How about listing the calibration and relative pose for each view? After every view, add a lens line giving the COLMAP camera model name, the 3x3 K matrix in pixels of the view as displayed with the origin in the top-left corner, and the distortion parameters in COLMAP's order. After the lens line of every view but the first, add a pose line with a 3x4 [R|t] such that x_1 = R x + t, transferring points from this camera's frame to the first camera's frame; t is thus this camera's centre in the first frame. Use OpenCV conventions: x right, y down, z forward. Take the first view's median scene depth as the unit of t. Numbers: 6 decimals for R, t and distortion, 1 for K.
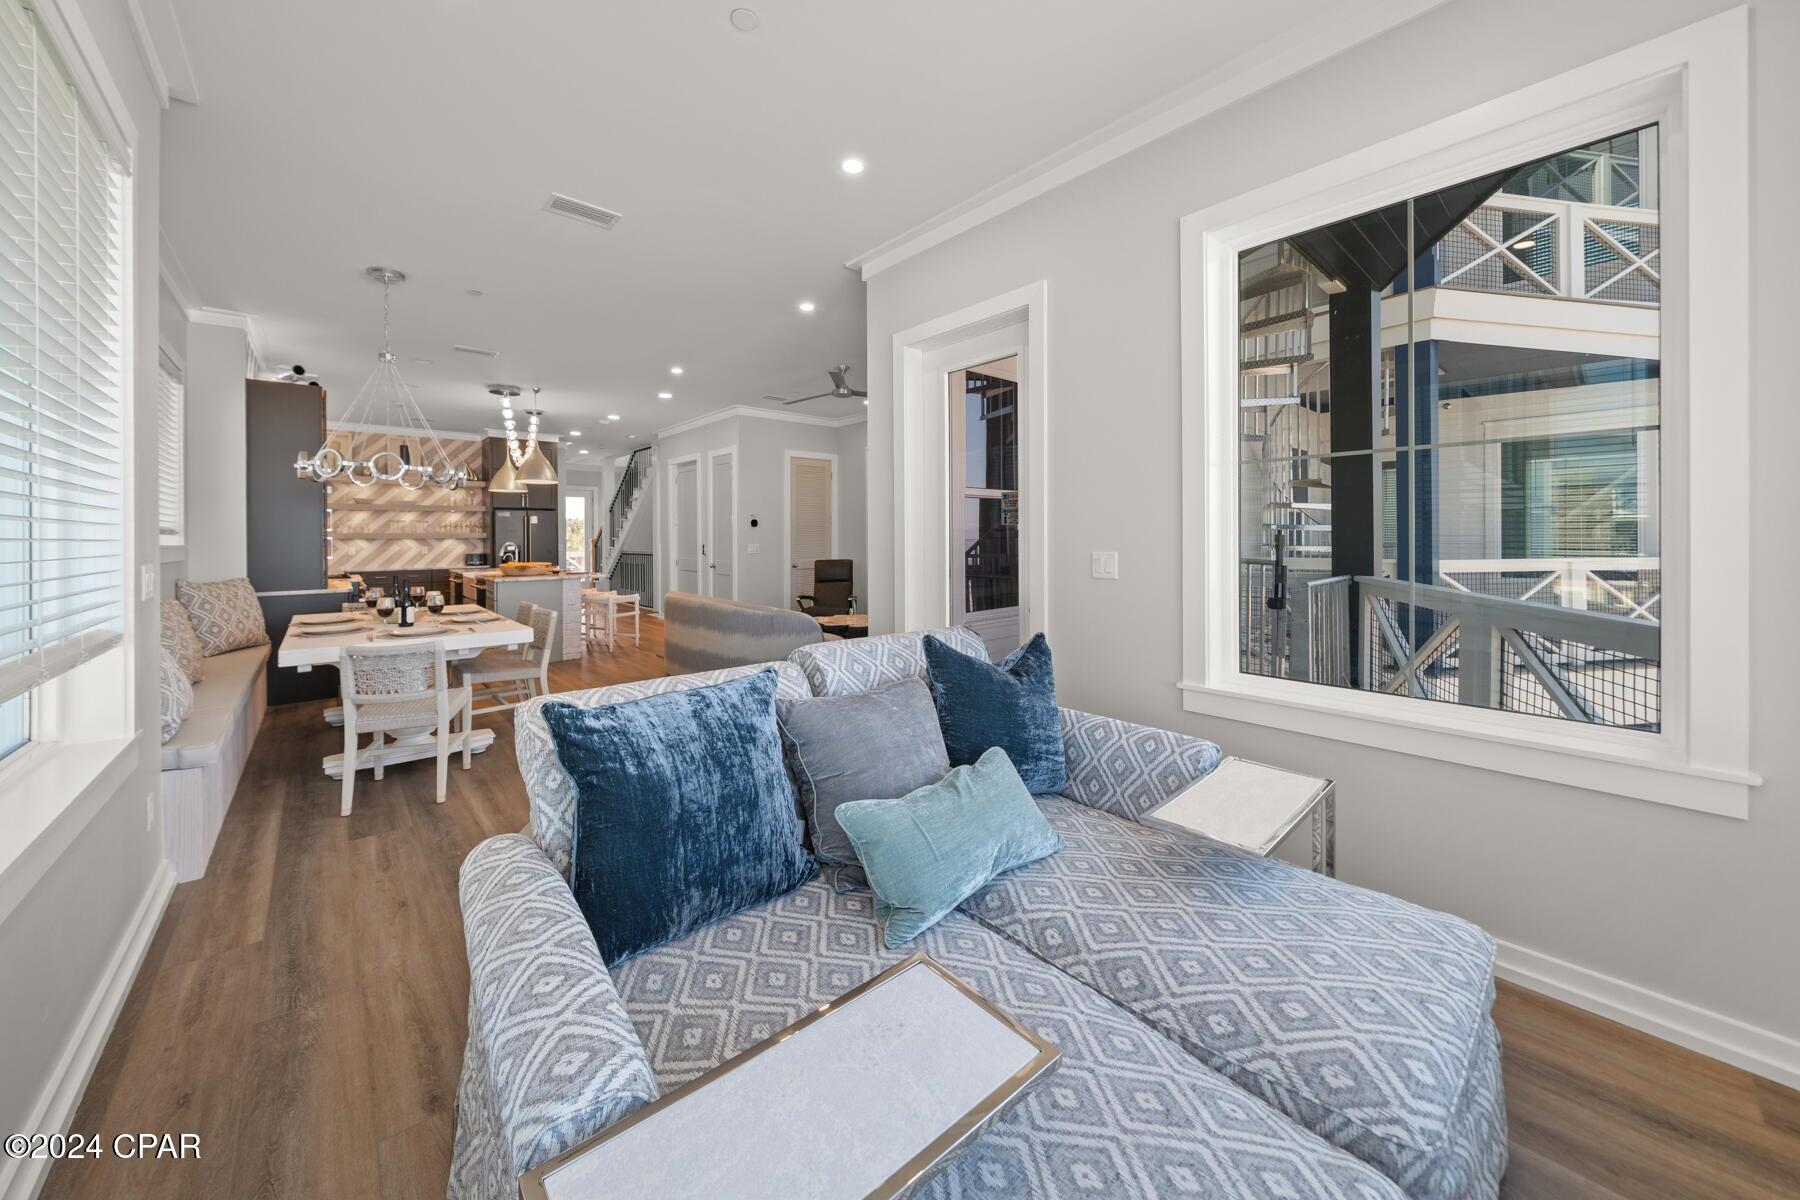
lens RADIAL K [[644.9, 0, 880.2], [0, 644.9, 556.2], [0, 0, 1]] dist [0.000041, -0.000023]
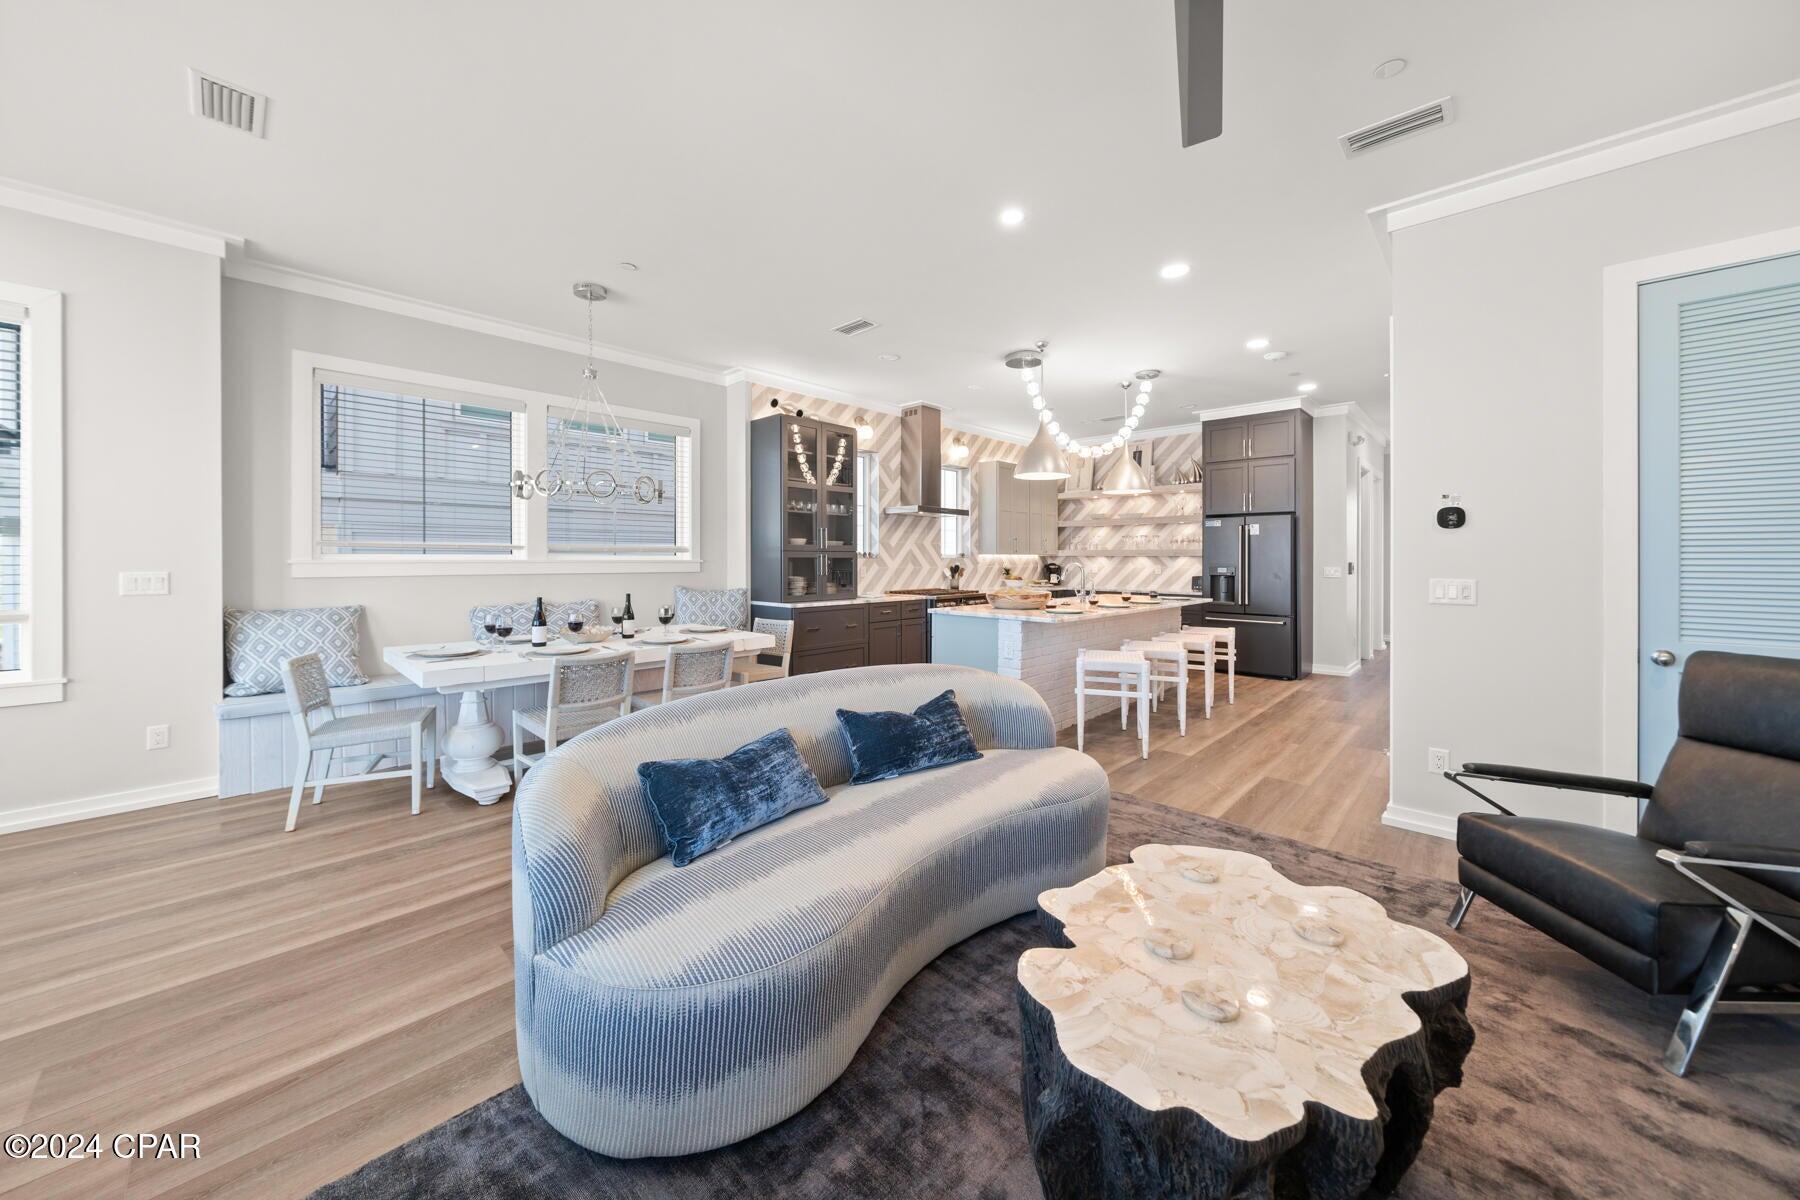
lens RADIAL K [[644.9, 0, 880.2], [0, 644.9, 556.2], [0, 0, 1]] dist [0.000041, -0.000023]
pose [[0.080221, 0.006180, -0.996758, 0.113799], [-0.031699, 0.999491, 0.003646, -0.019294], [0.996273, 0.031304, 0.080376, 0.585080]]
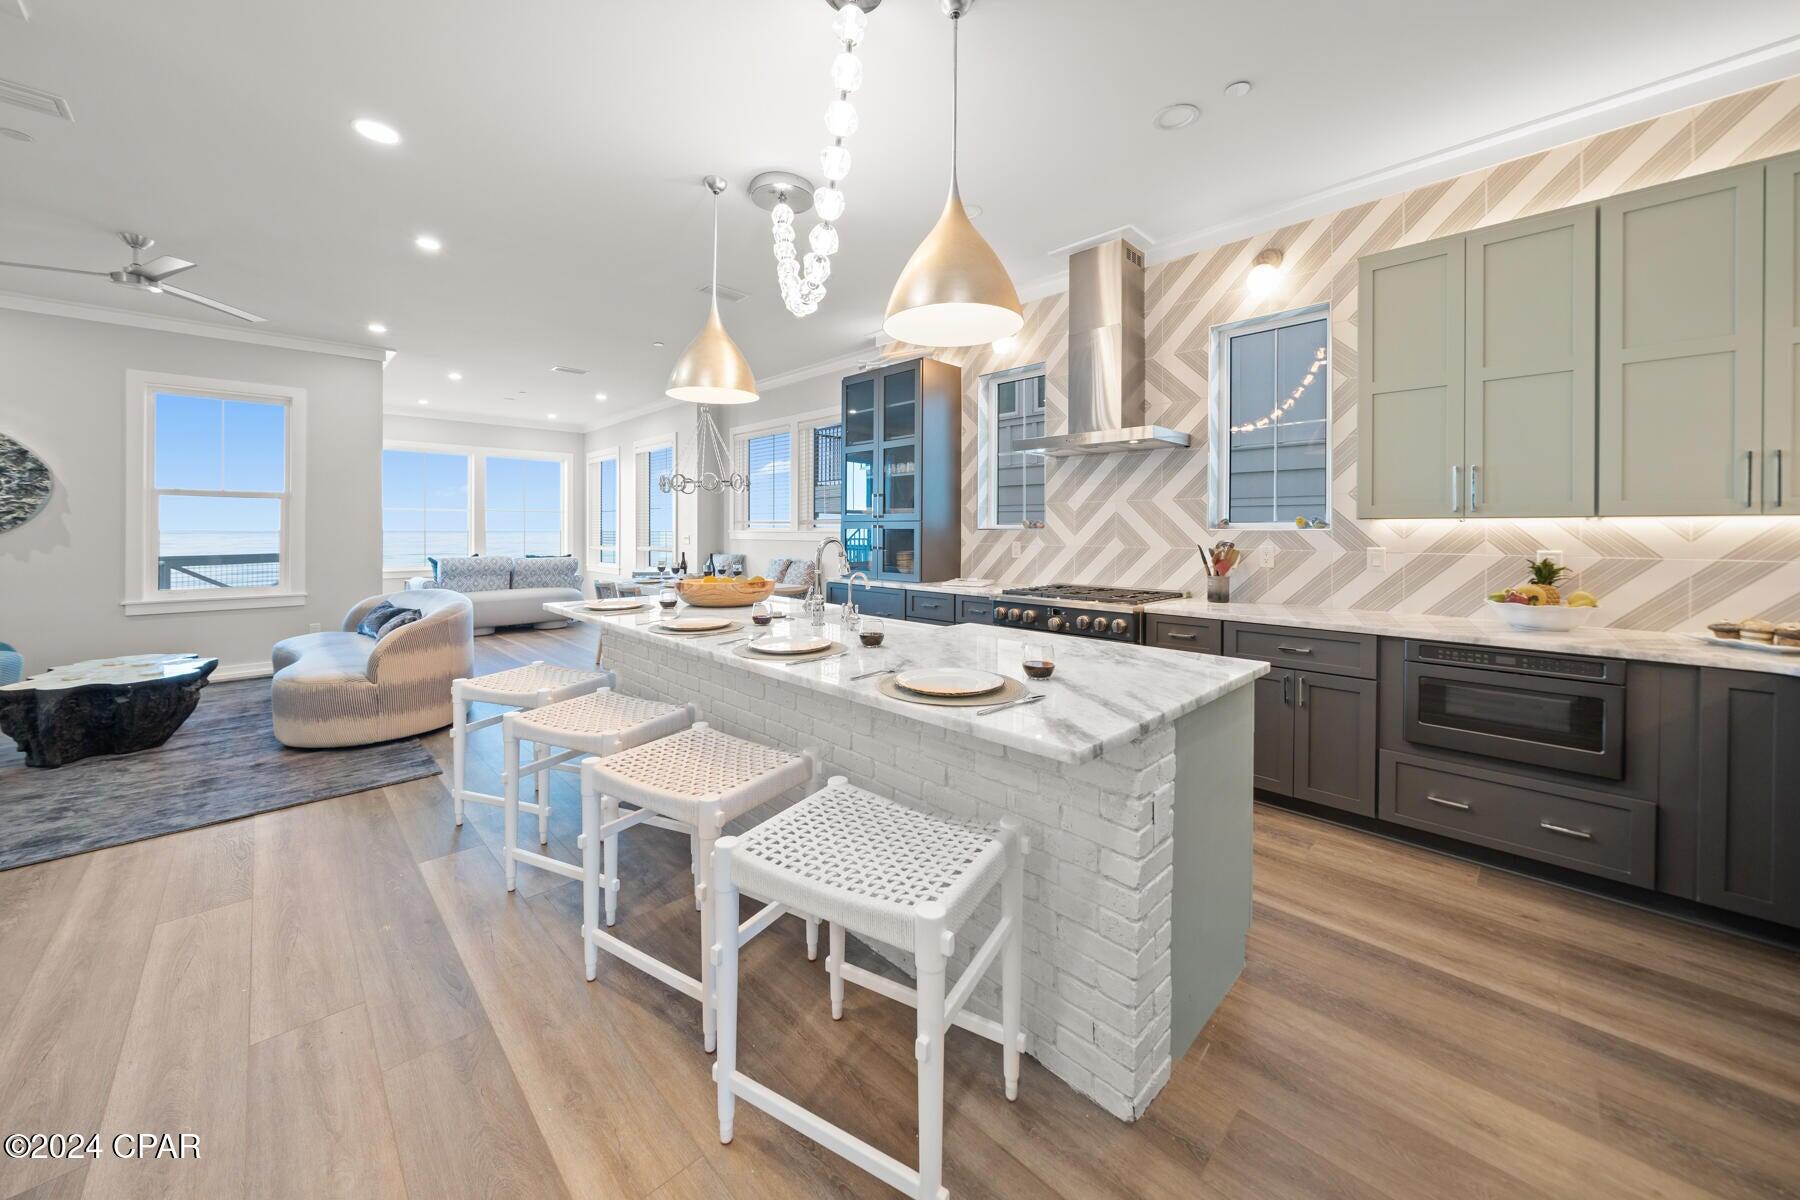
lens RADIAL K [[633.3, 0, 876.9], [0, 633.3, 530.2], [0, 0, 1]] dist [0.000142, -0.000003]
pose [[-0.998005, 0.013774, -0.061615, -0.473840], [0.011555, 0.999277, 0.036212, -0.032014], [0.062069, 0.035428, -0.997443, 1.092061]]
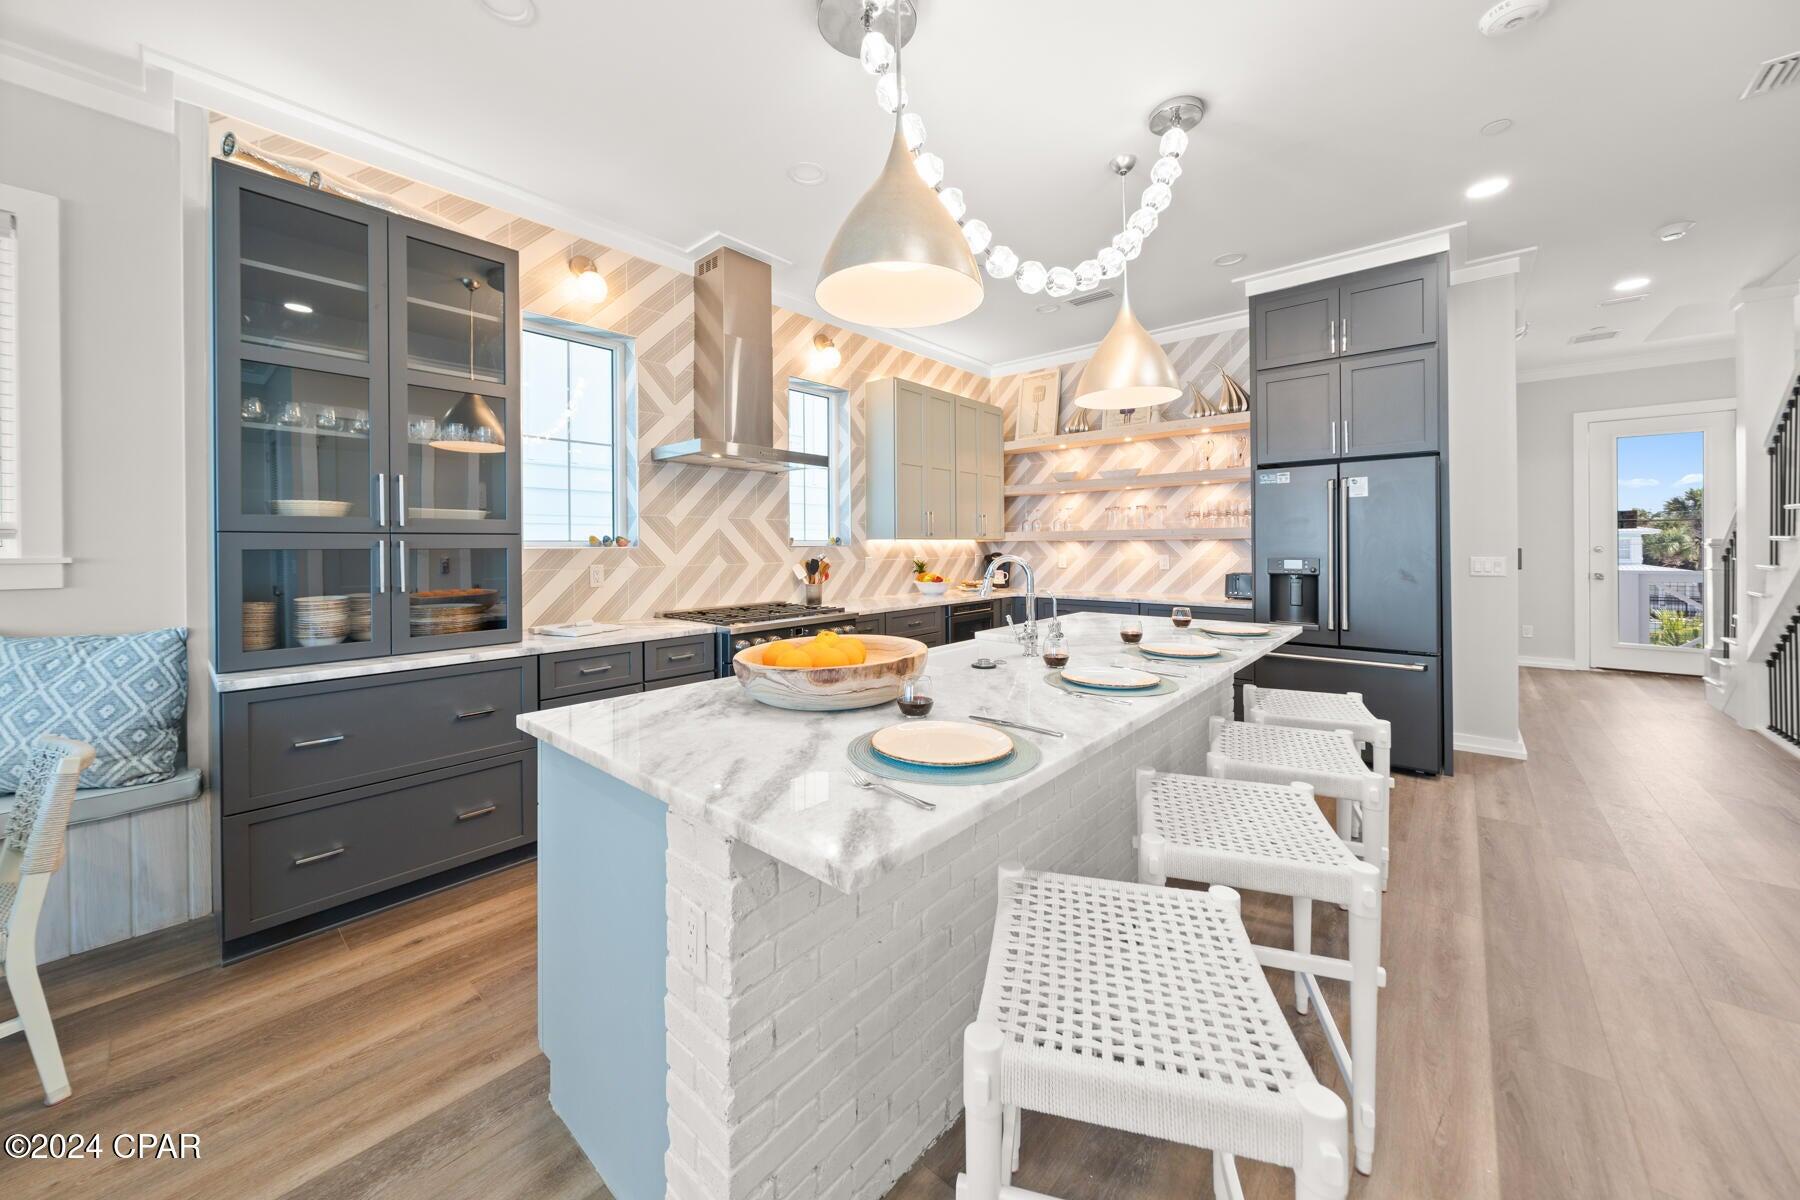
lens RADIAL K [[648.8, 0, 891.5], [0, 648.8, 544.2], [0, 0, 1]] dist [-0.012891, -0.000065]
pose [[0.141311, 0.005275, -0.989951, -0.233809], [-0.023772, 0.999716, 0.001934, -0.020624], [0.989680, 0.023260, 0.141396, 0.734237]]
